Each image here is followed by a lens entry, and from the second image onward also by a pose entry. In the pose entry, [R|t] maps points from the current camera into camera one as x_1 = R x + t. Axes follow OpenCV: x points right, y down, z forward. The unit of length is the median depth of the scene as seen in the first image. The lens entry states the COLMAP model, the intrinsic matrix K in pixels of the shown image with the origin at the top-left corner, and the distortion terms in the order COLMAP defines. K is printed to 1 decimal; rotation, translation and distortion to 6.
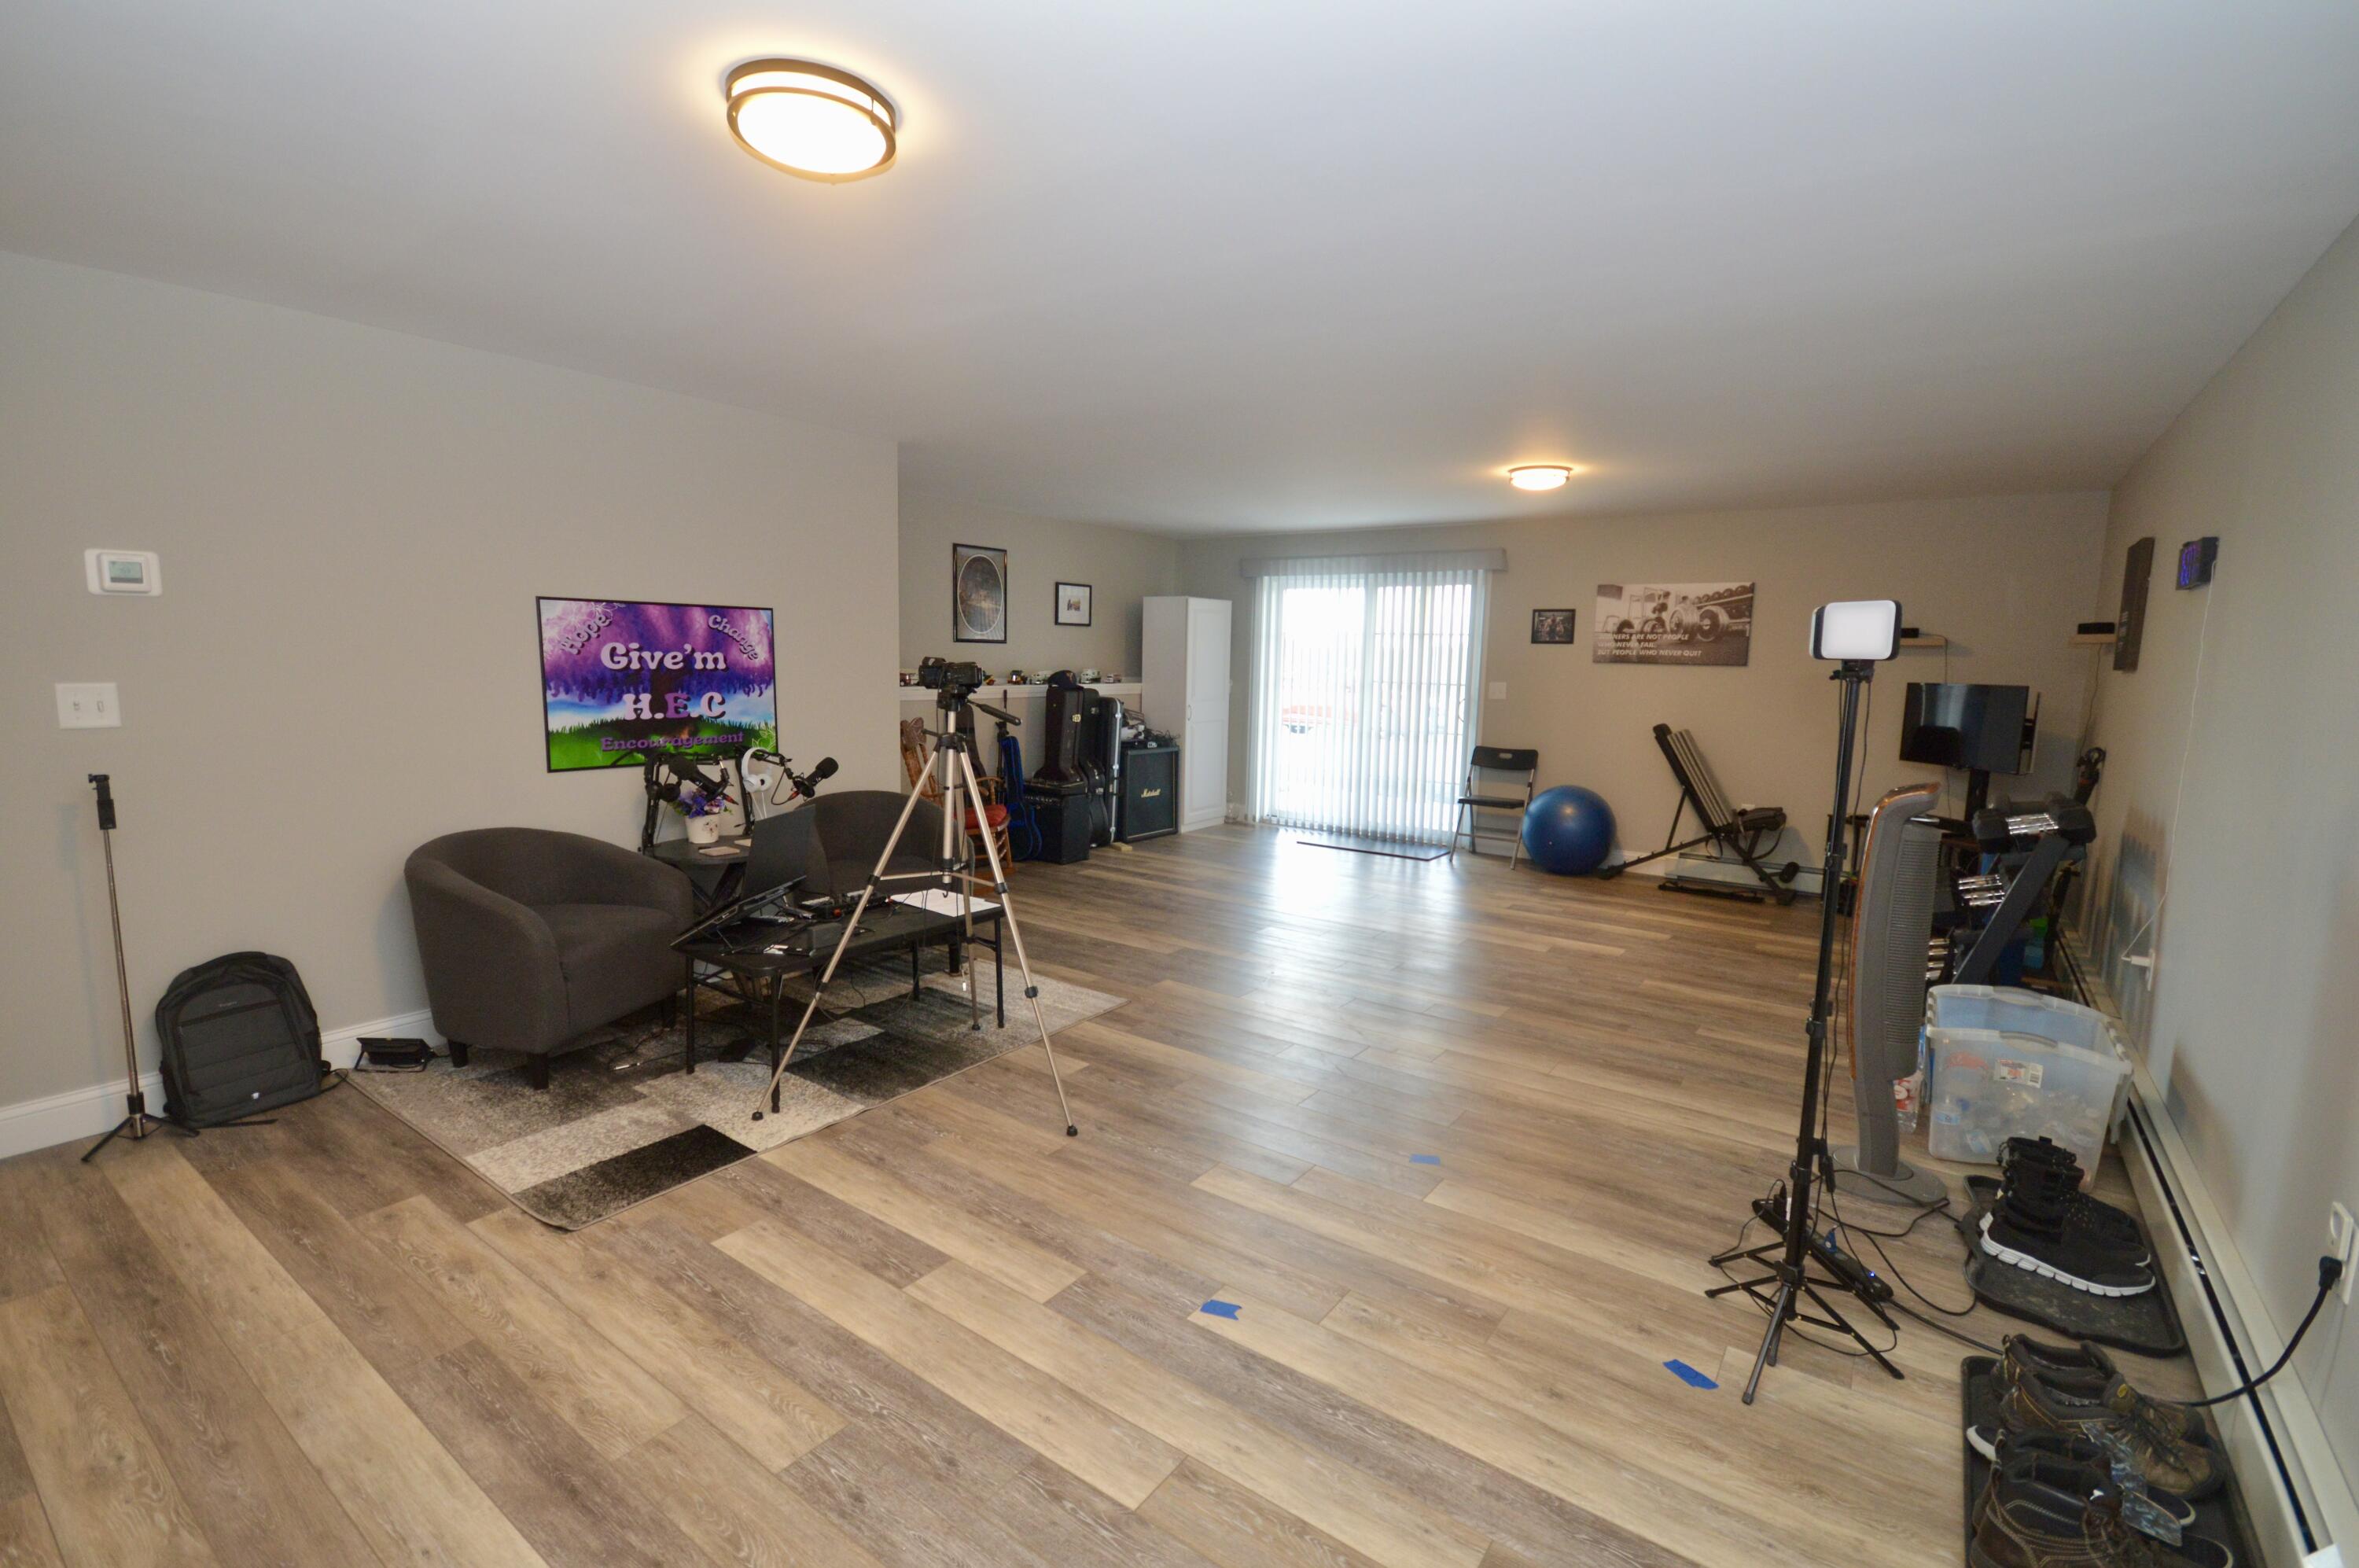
lens RADIAL K [[1046.2, 0, 1172.7], [0, 1046.2, 791.7], [0, 0, 1]] dist [-0.000929, -0.000126]
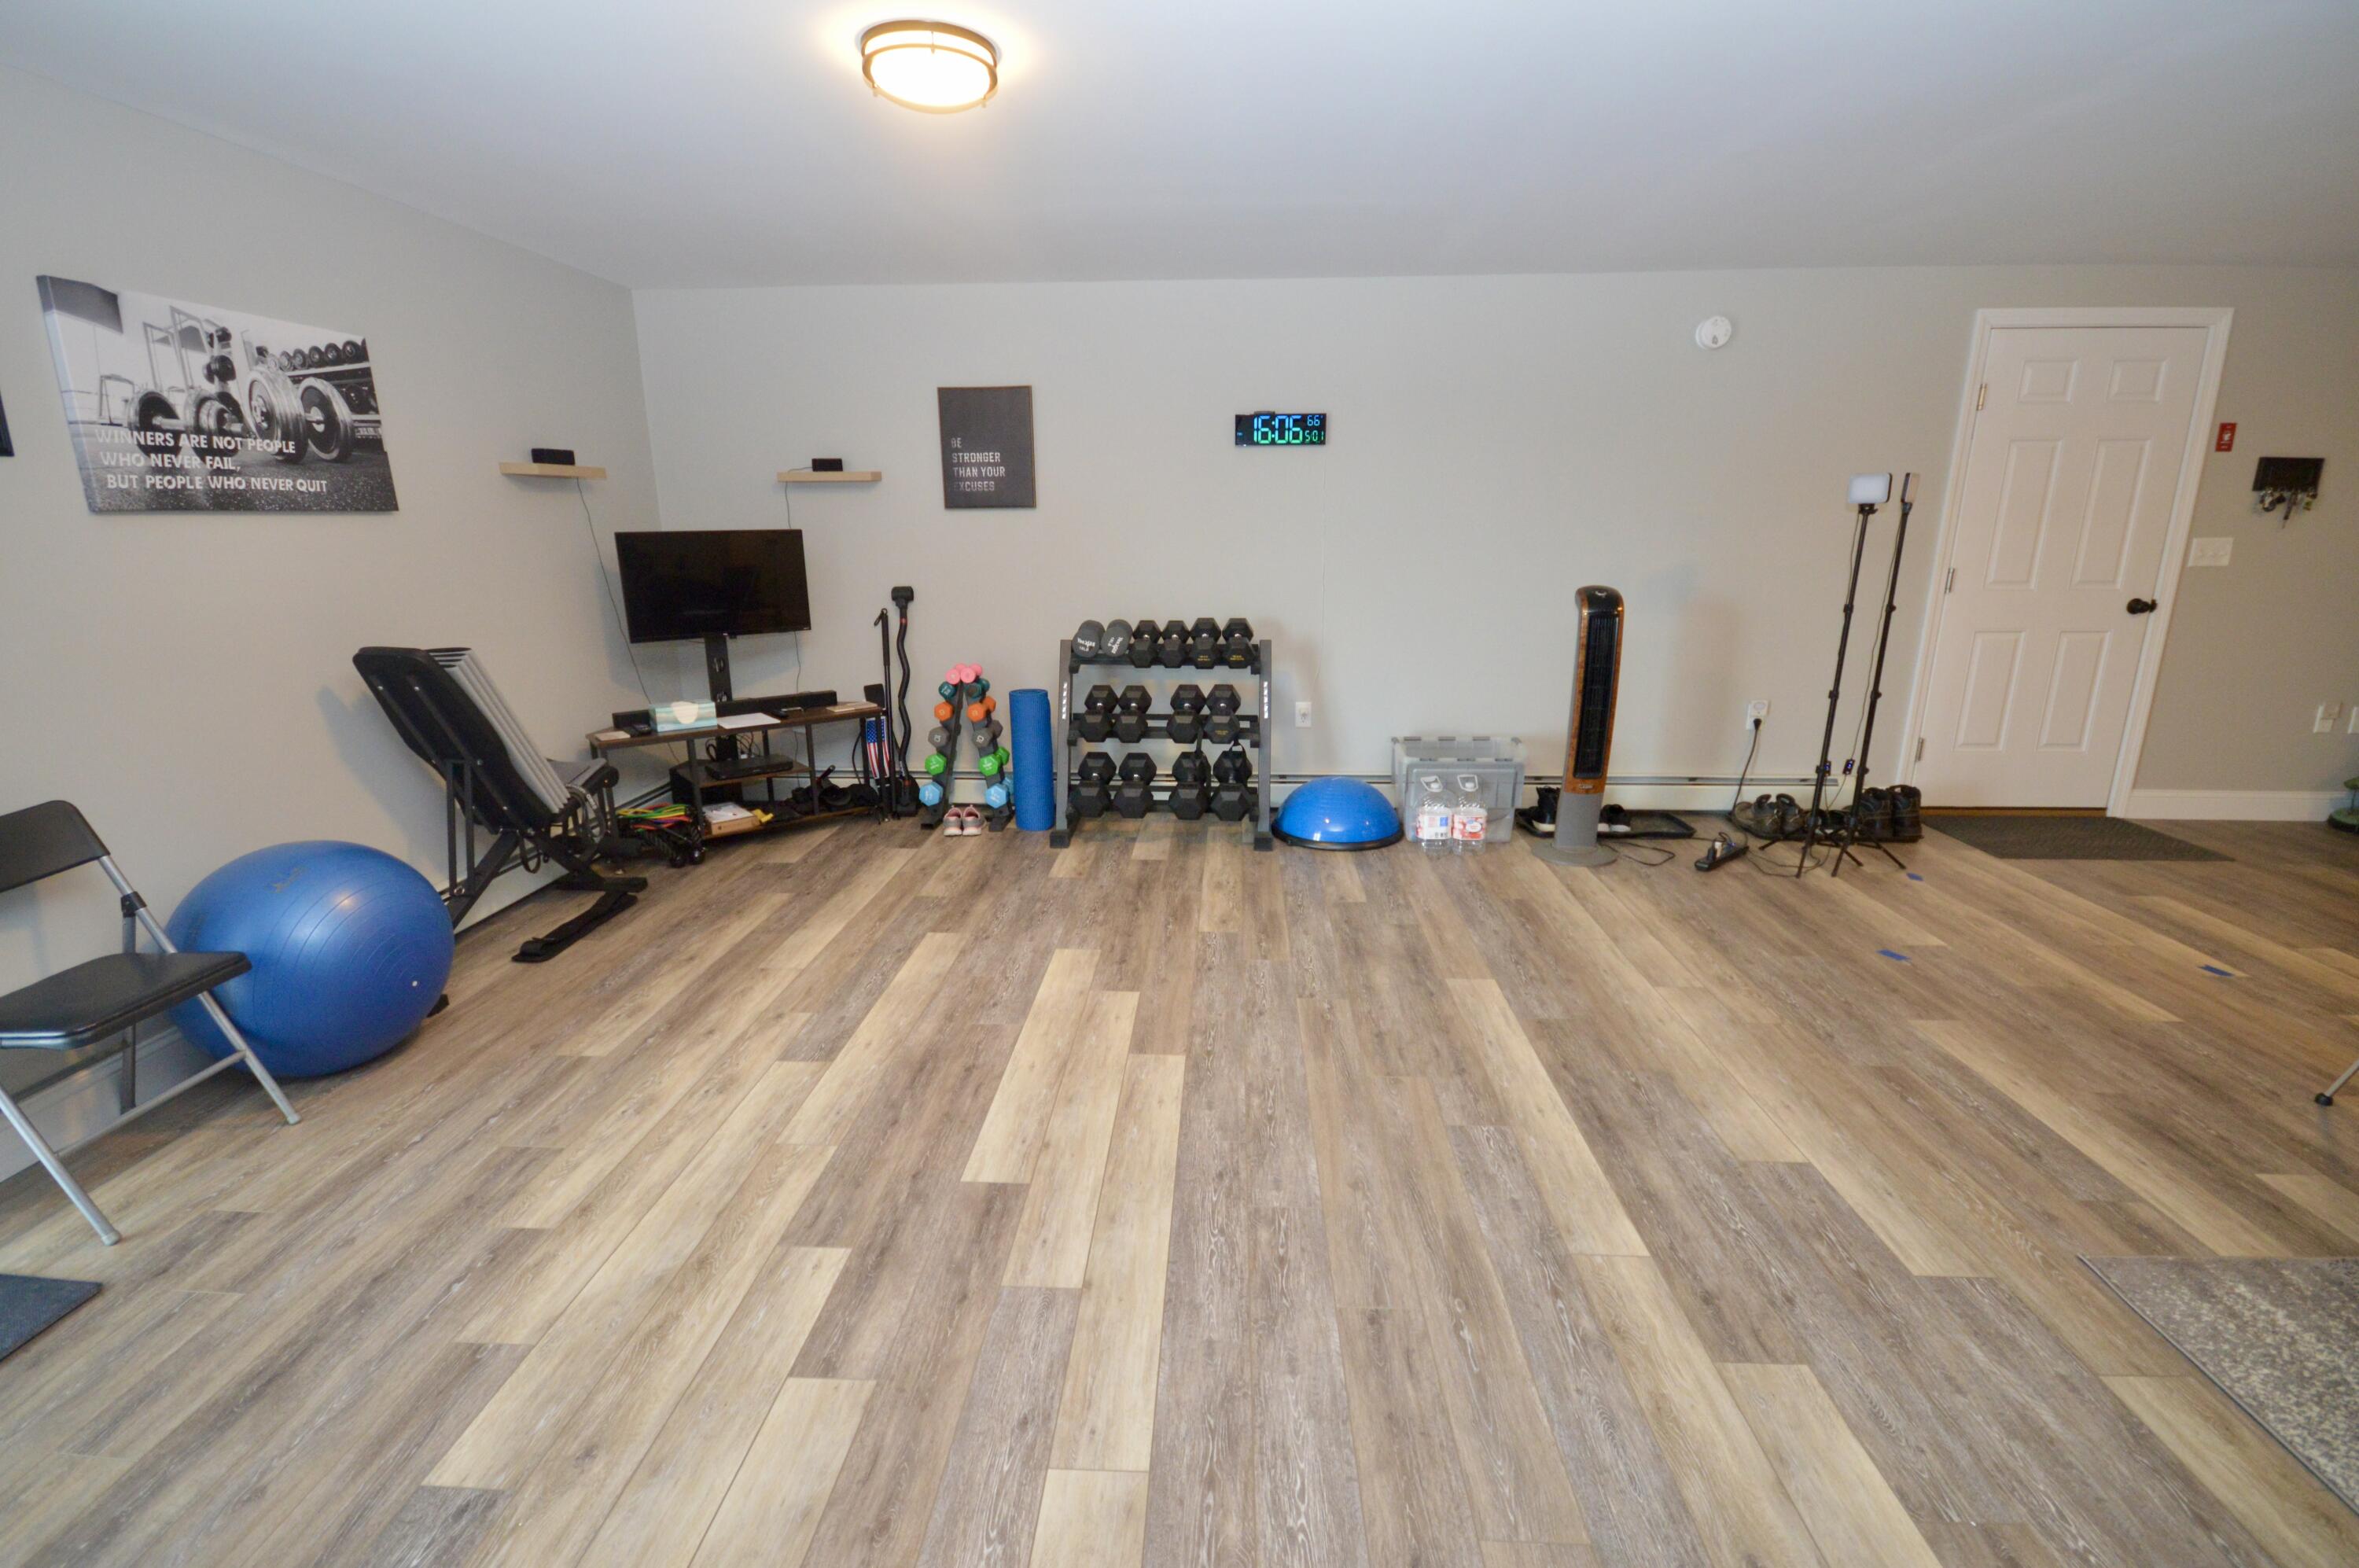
lens RADIAL K [[1049.8, 0, 1171.6], [0, 1049.8, 793.0], [0, 0, 1]] dist [0.015181, -0.014656]
pose [[-0.541914, -0.233625, 0.807309, -0.093537], [0.102709, 0.934977, 0.339514, -0.121633], [-0.834134, 0.266905, -0.482682, 0.923104]]
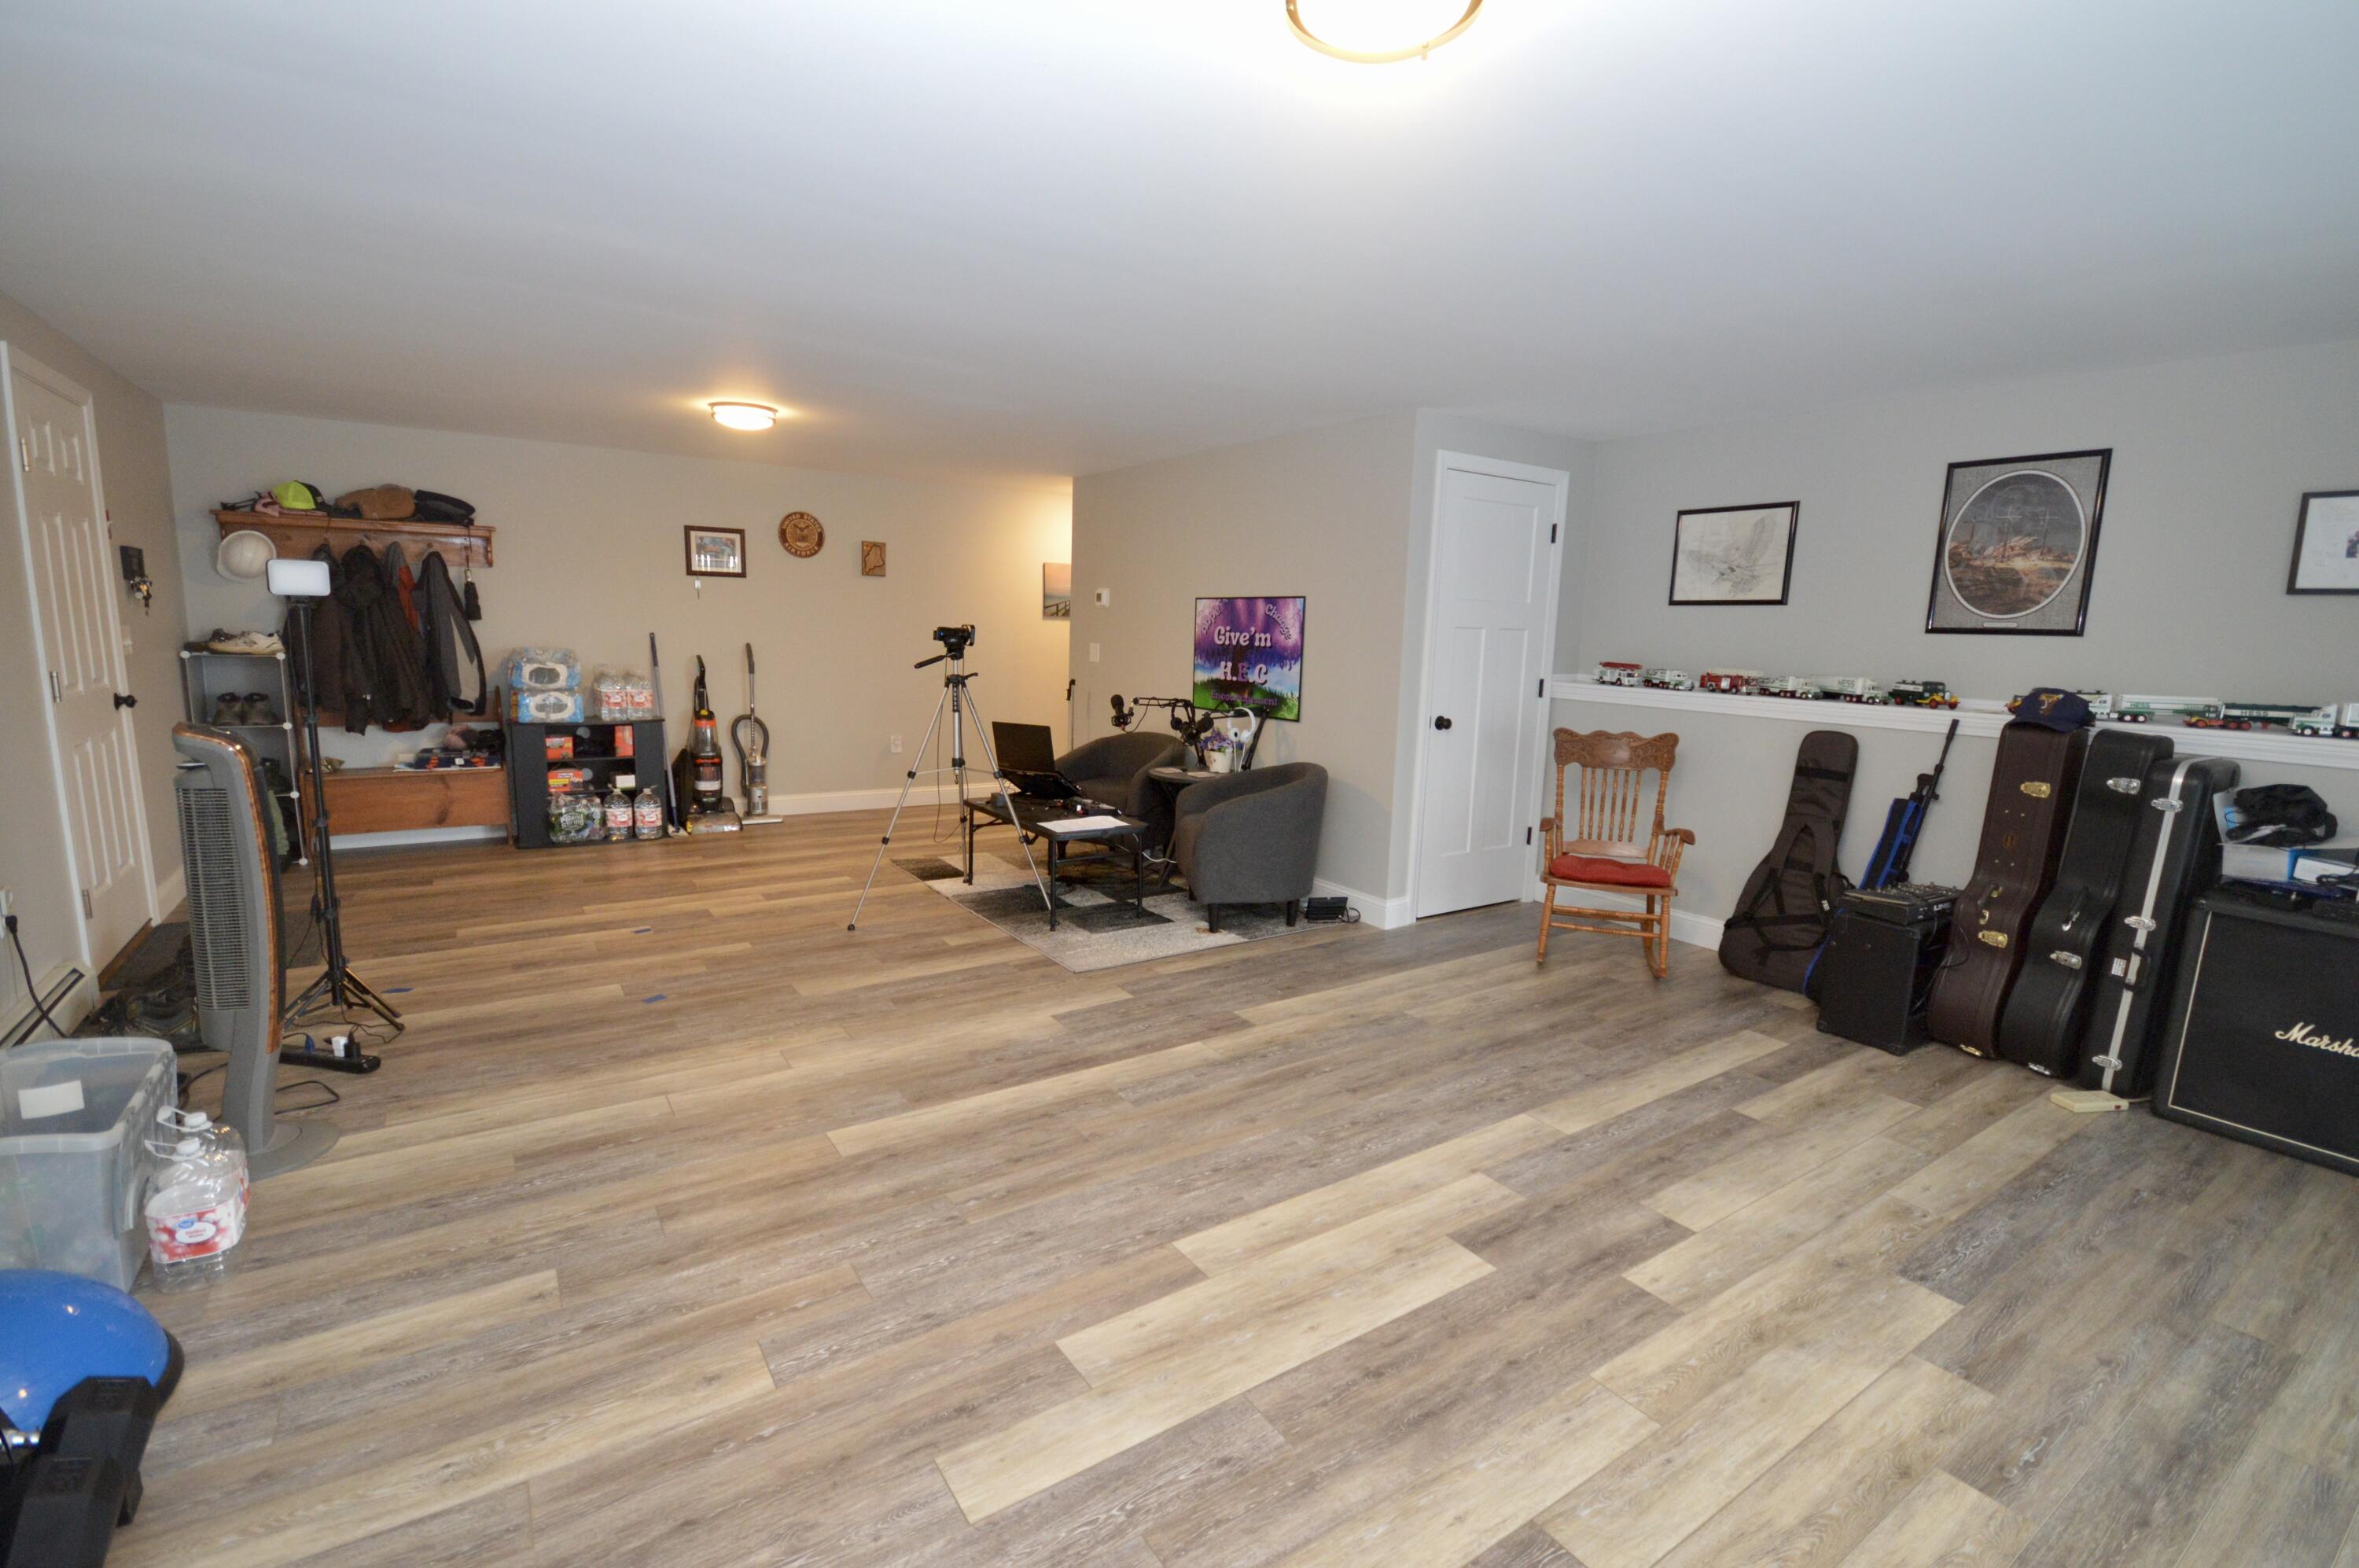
lens RADIAL K [[1046.2, 0, 1172.7], [0, 1046.2, 791.7], [0, 0, 1]] dist [-0.000929, -0.000126]
pose [[-0.341982, 0.117707, -0.932305, 0.509378], [-0.157236, 0.970969, 0.180265, -0.097991], [0.926458, 0.208239, -0.313546, 0.828920]]
